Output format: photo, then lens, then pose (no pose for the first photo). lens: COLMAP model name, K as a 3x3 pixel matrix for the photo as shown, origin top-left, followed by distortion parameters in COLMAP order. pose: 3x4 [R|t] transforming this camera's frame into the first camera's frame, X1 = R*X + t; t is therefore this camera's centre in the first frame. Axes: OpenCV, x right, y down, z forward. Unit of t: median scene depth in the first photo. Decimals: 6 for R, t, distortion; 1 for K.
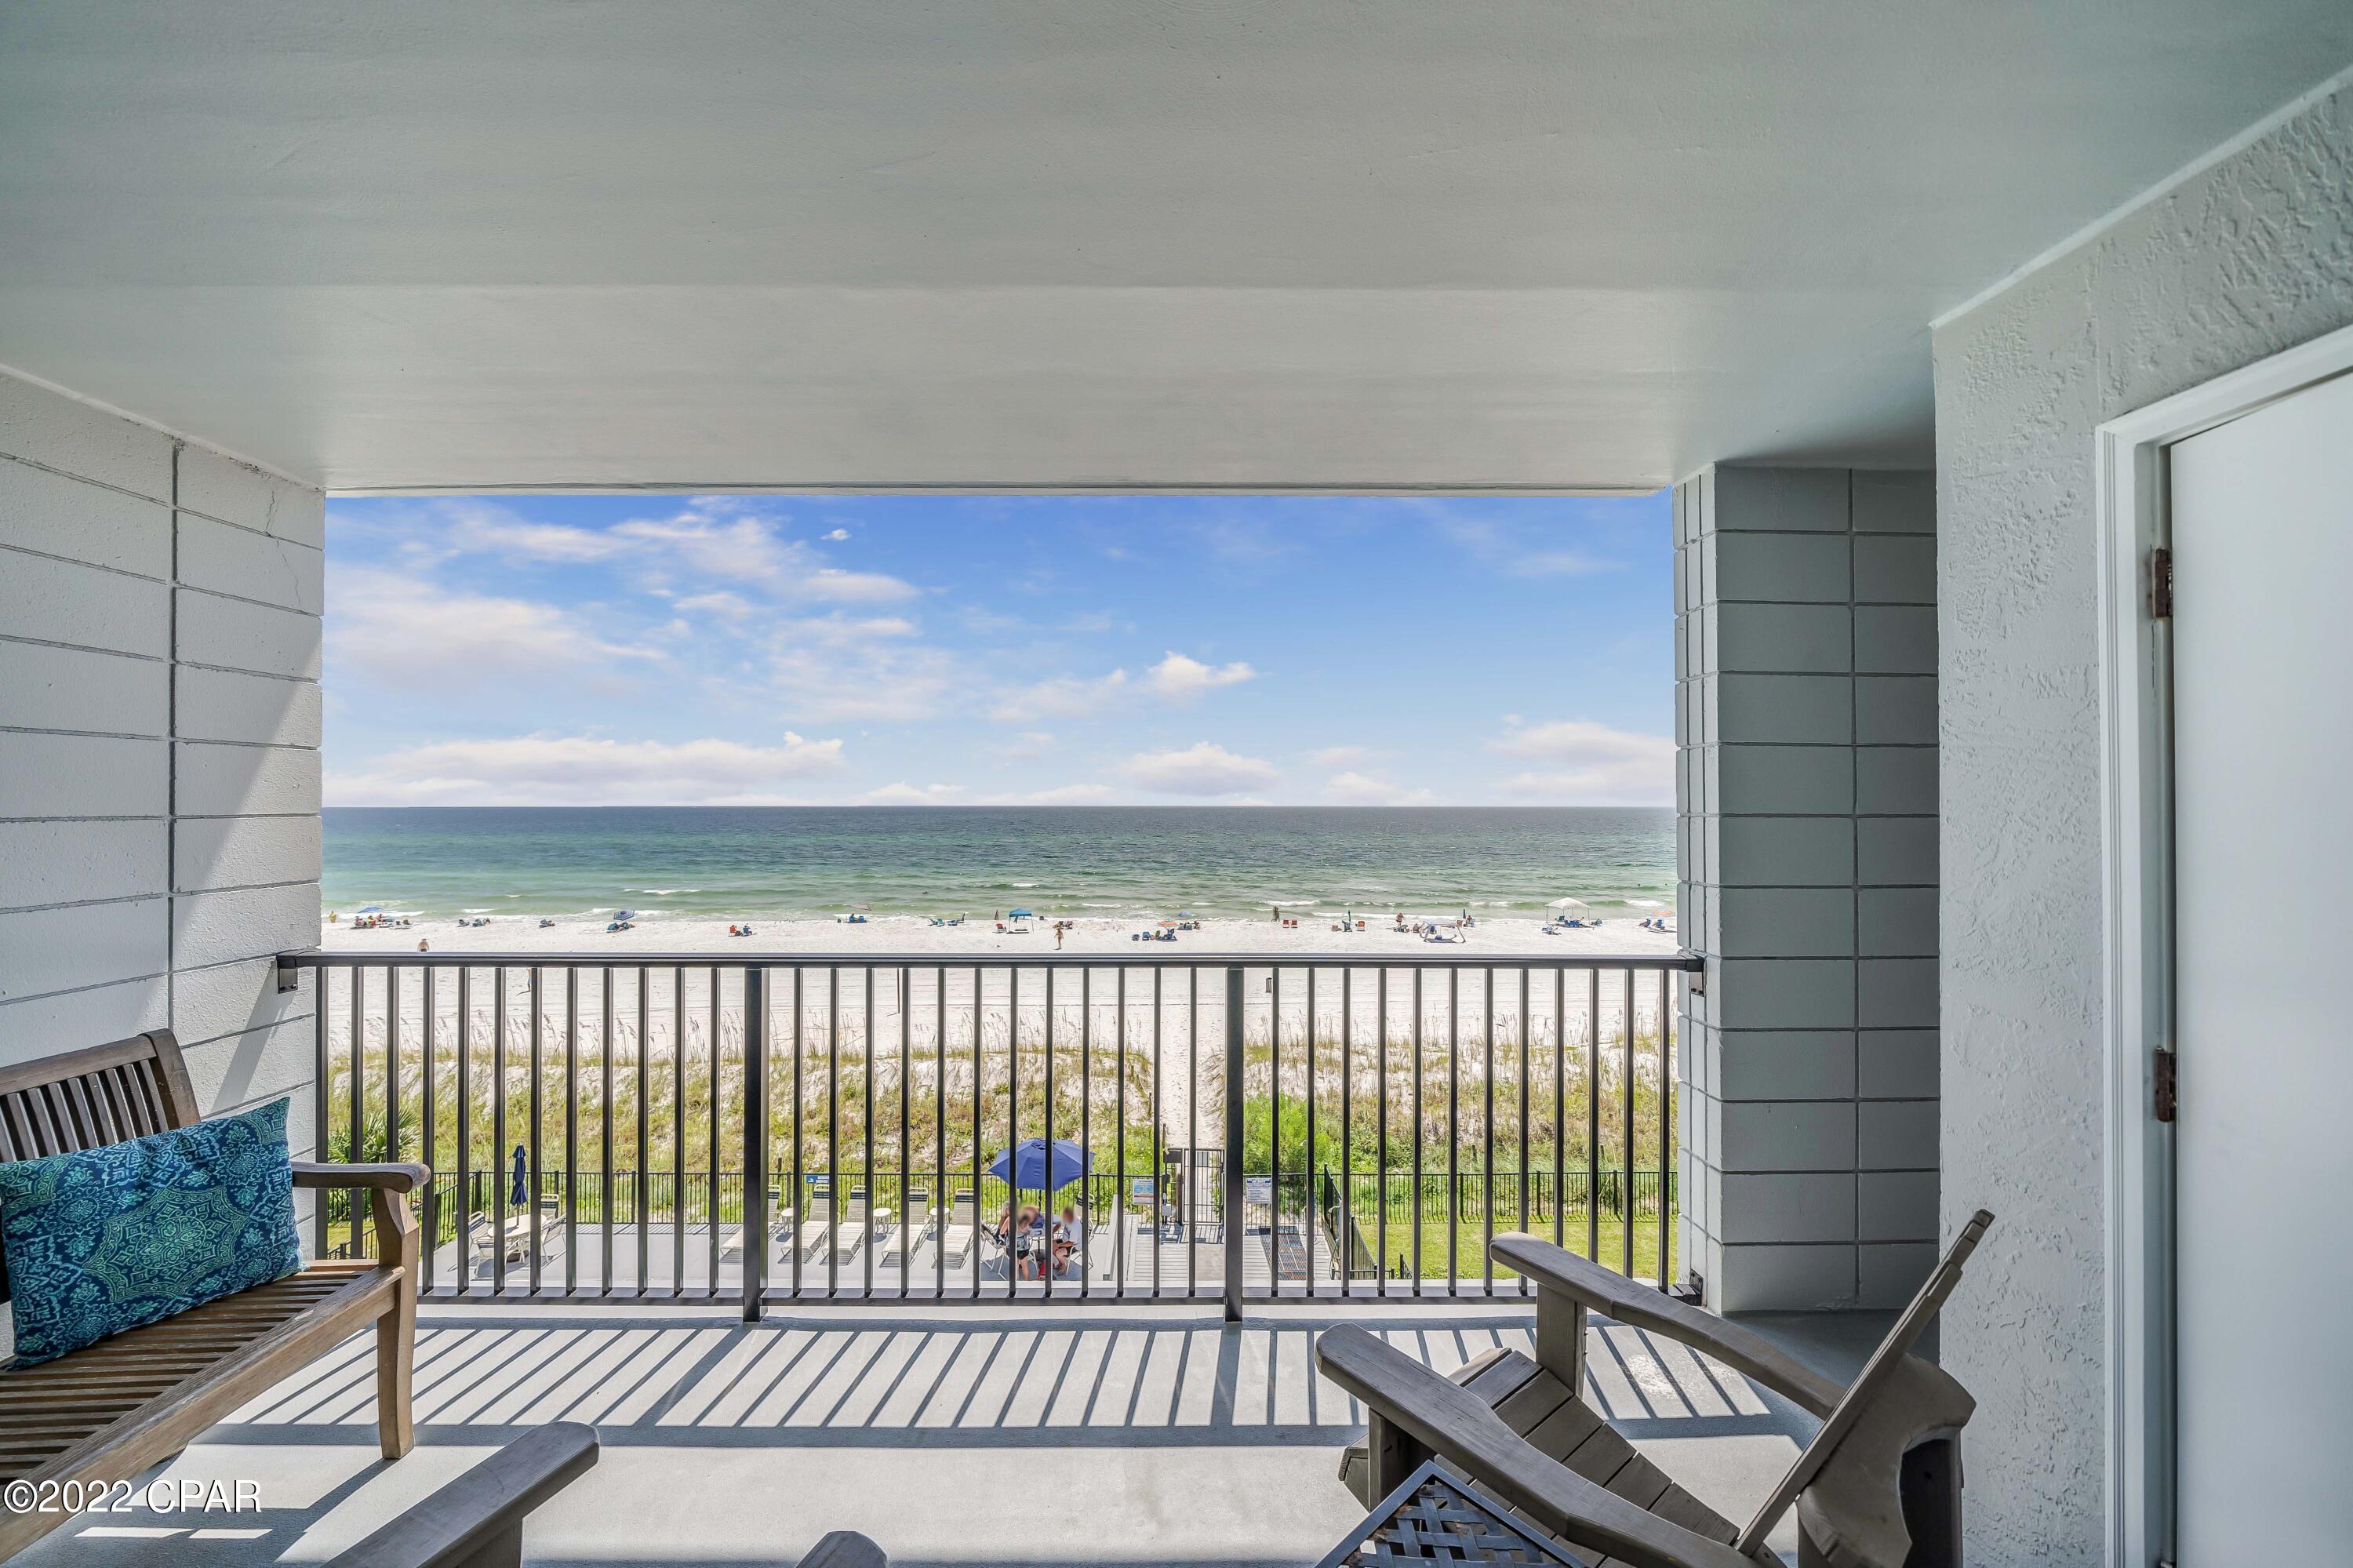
lens RADIAL K [[833.6, 0, 1169.8], [0, 833.6, 791.5], [0, 0, 1]] dist [-0.005233, 0.000091]
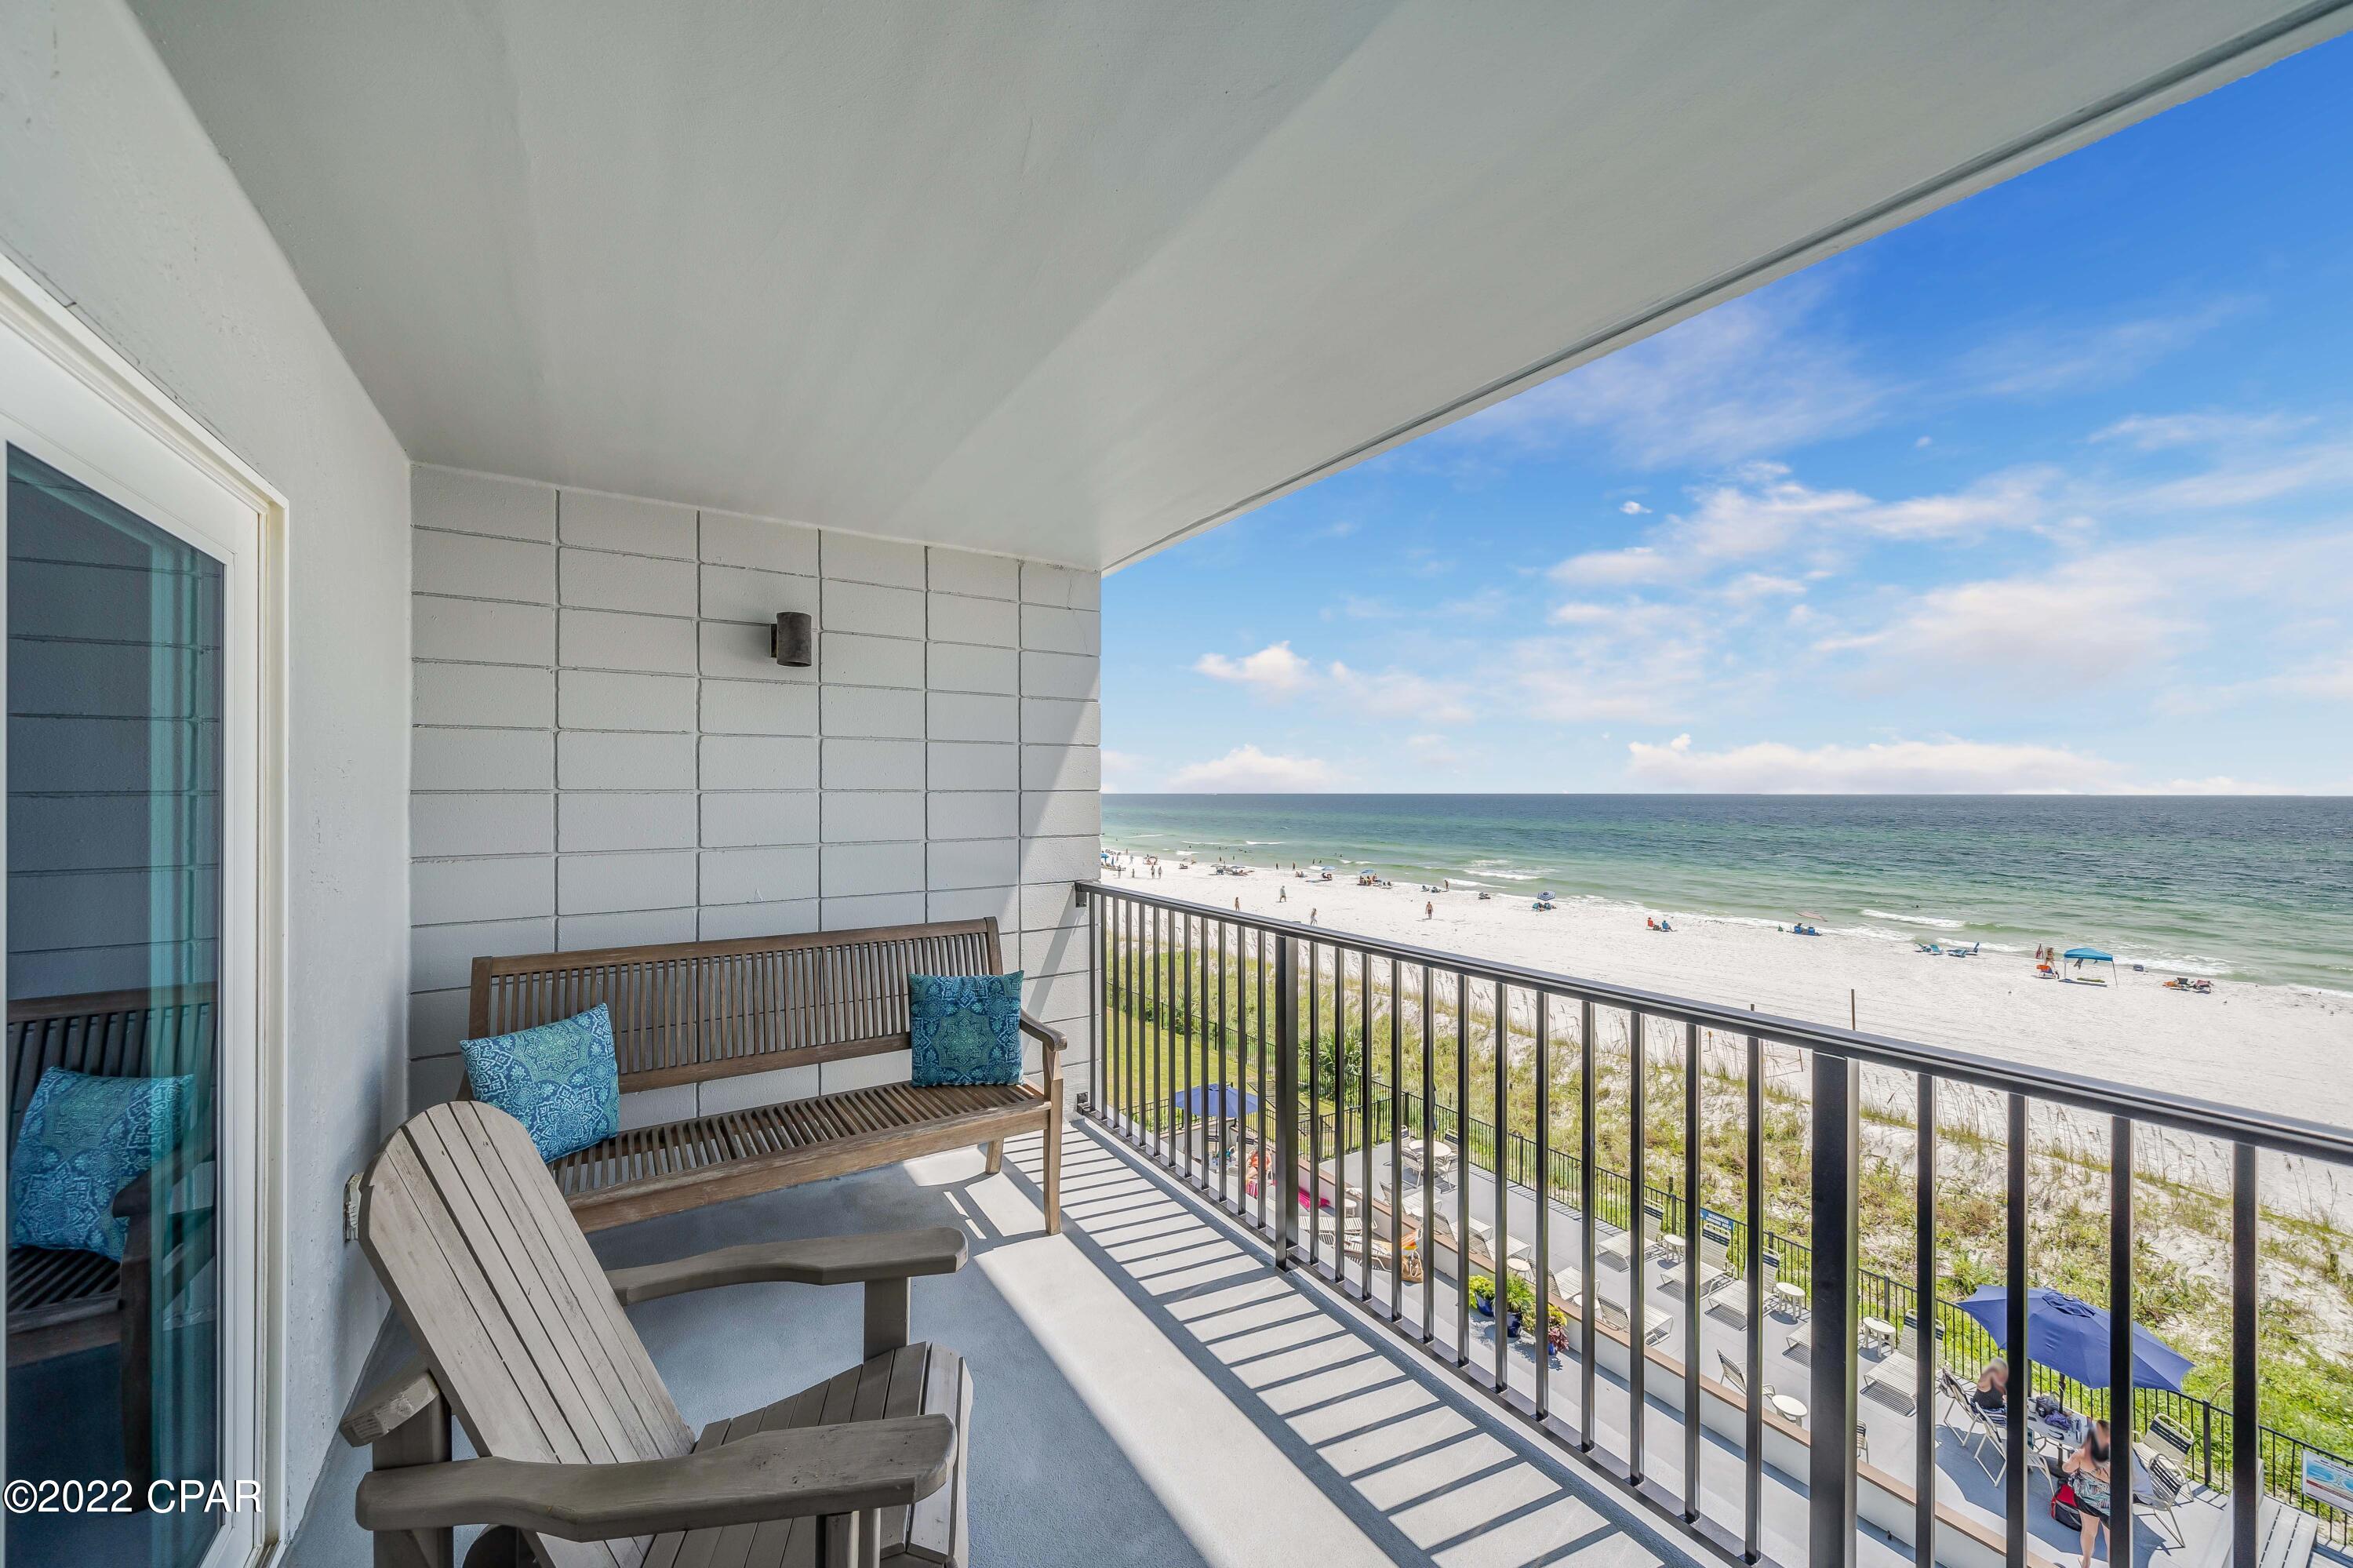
lens RADIAL K [[855.5, 0, 1159.5], [0, 855.5, 782.2], [0, 0, 1]] dist [-0.002632, -0.000248]
pose [[0.529987, -0.007035, -0.847976, 0.375463], [0.010767, 0.999941, -0.001567, 0.019149], [0.847937, -0.008299, 0.530032, 0.323869]]
